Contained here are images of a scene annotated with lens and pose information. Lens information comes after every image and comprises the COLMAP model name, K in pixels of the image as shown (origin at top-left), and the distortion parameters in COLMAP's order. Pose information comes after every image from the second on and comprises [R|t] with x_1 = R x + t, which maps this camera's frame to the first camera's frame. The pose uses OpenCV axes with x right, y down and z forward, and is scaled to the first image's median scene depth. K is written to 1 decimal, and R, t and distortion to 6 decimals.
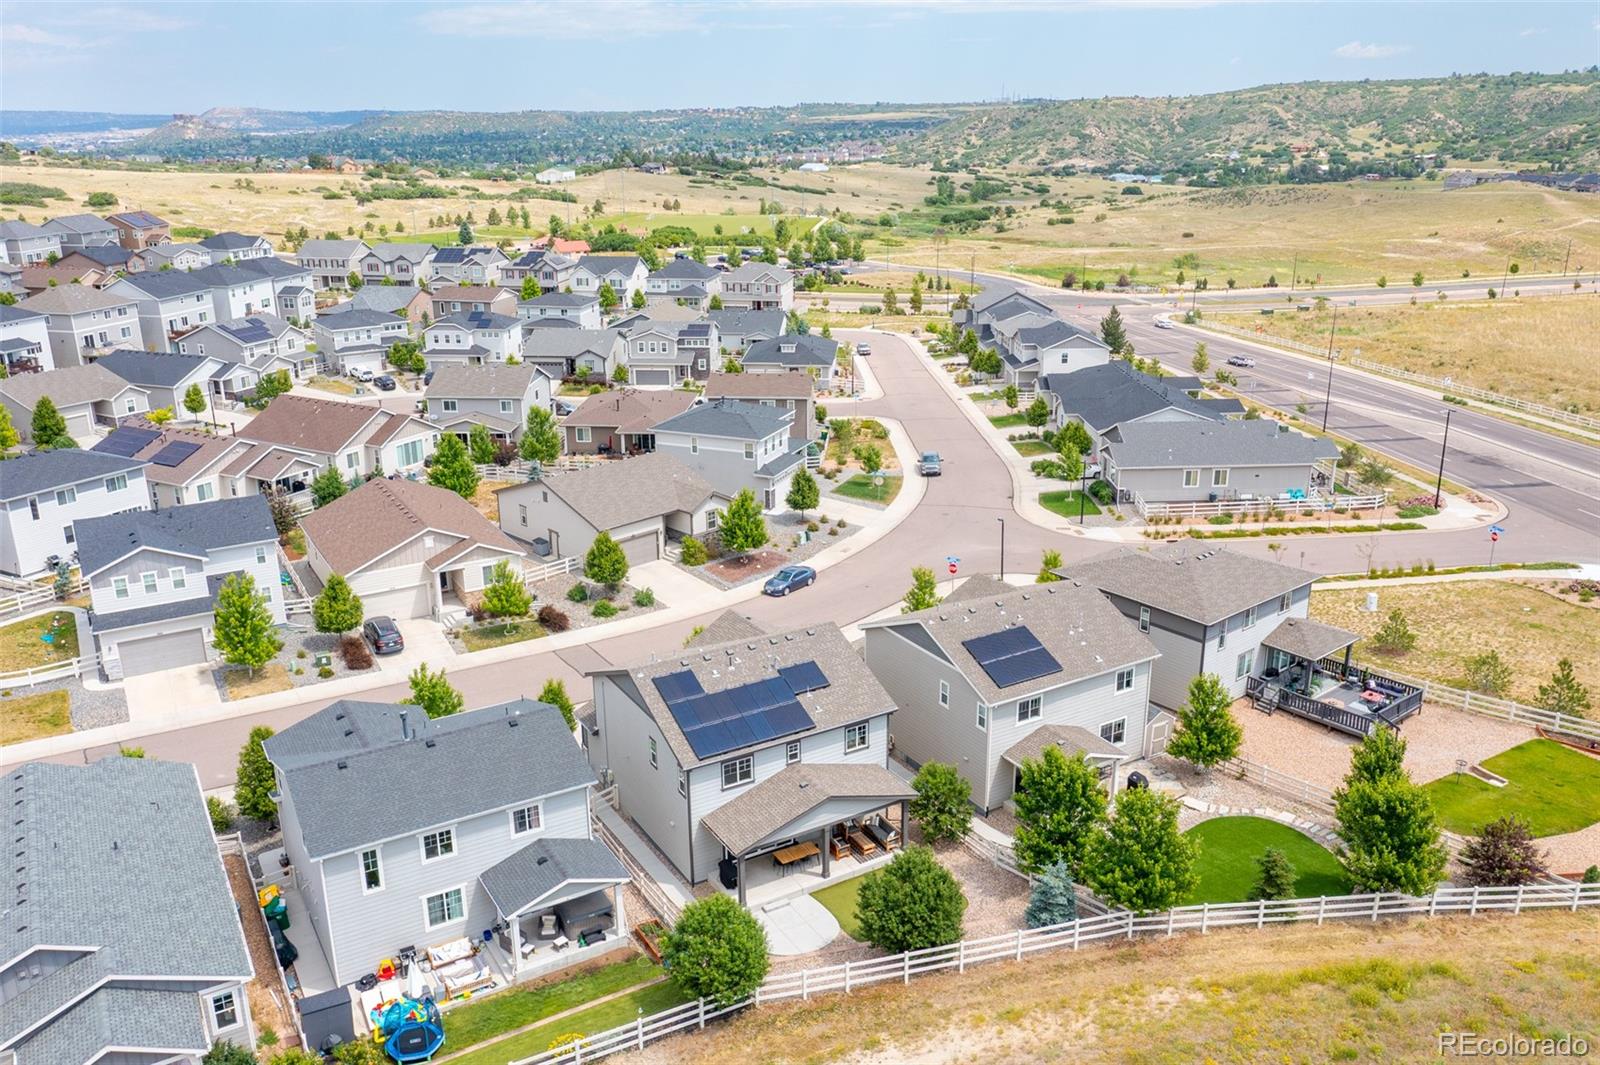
lens RADIAL K [[1250.6, 0, 799.3], [0, 1250.6, 540.5], [0, 0, 1]] dist [-0.001478, 0.035610]
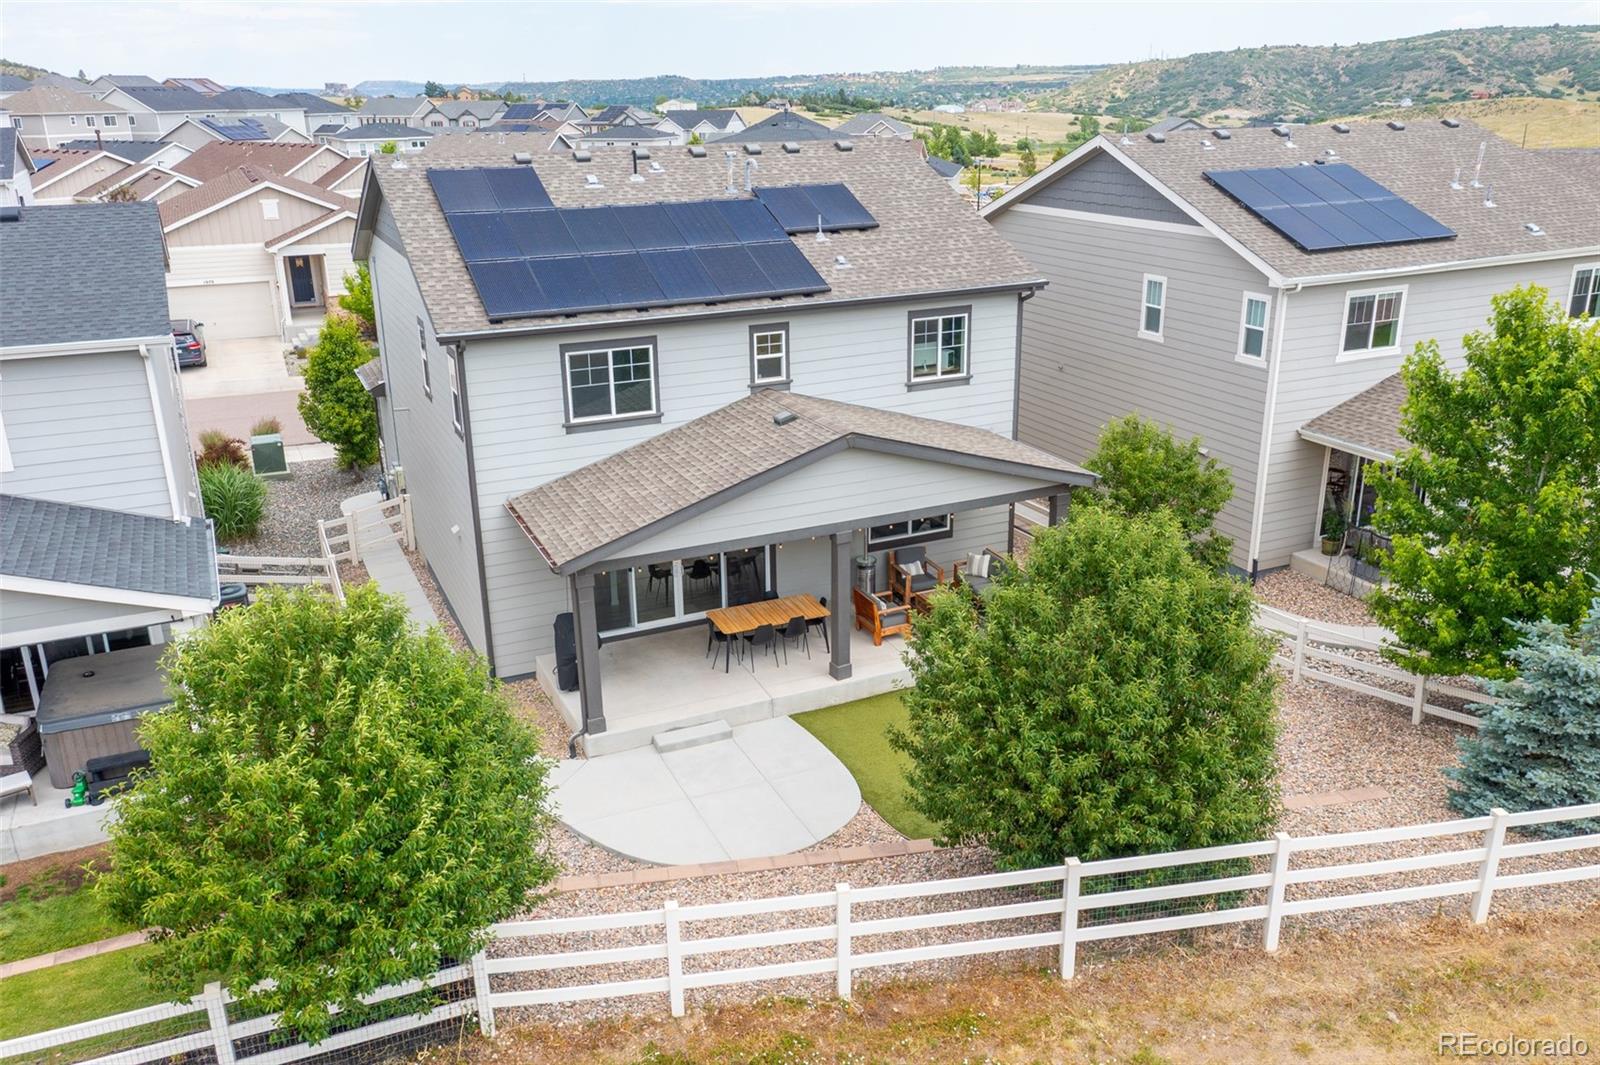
lens RADIAL K [[1257.8, 0, 800.0], [0, 1257.8, 532.5], [0, 0, 1]] dist [0.016475, 0.011093]
pose [[0.994805, 0.028865, -0.097623, 0.022329], [-0.027330, 0.999482, 0.017021, 0.109543], [0.098064, -0.014264, 0.995078, 0.311147]]
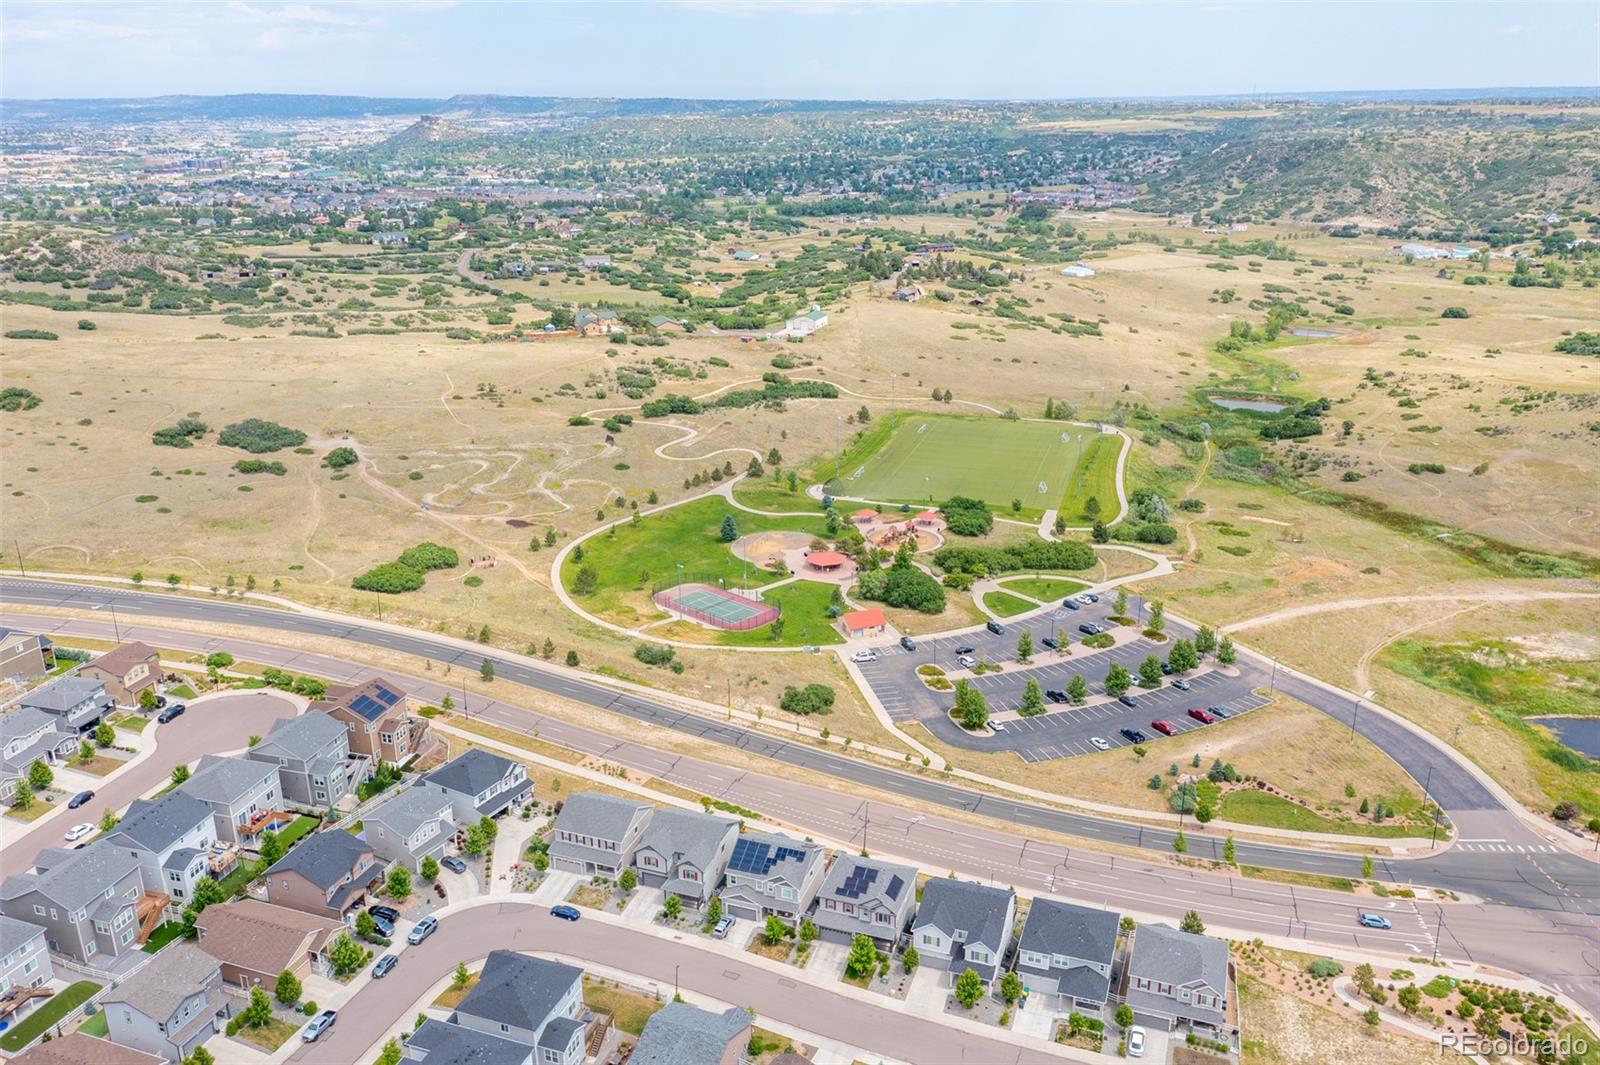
lens RADIAL K [[1272.4, 0, 802.2], [0, 1272.4, 542.8], [0, 0, 1]] dist [0.021991, -0.002889]
pose [[0.986351, 0.055561, -0.155001, -0.322310], [-0.055449, 0.998449, 0.005055, -0.976486], [0.155041, 0.003609, 0.987901, 0.564084]]
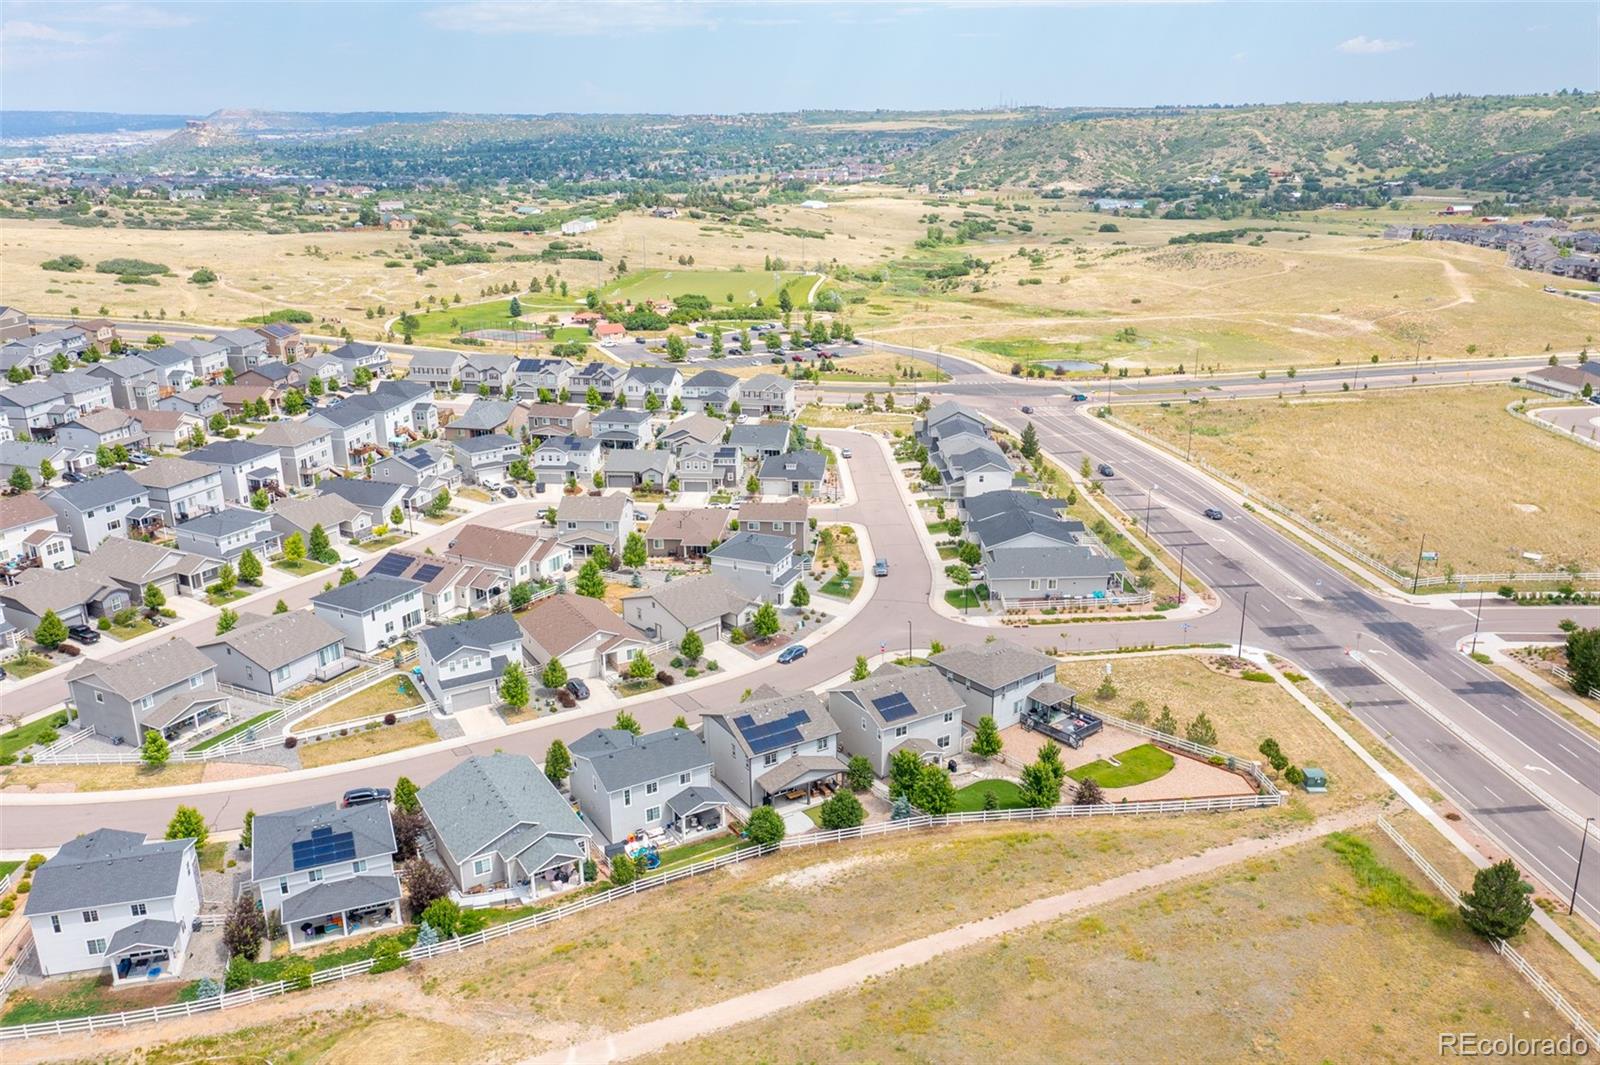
lens RADIAL K [[1239.1, 0, 800.0], [0, 1239.1, 532.5], [0, 0, 1]] dist [-0.006026, 0.041631]
pose [[1.000000, -0.000527, -0.000708, 0.003545], [0.000523, 0.999986, -0.005279, -0.111635], [0.000711, 0.005279, 0.999986, -0.649331]]
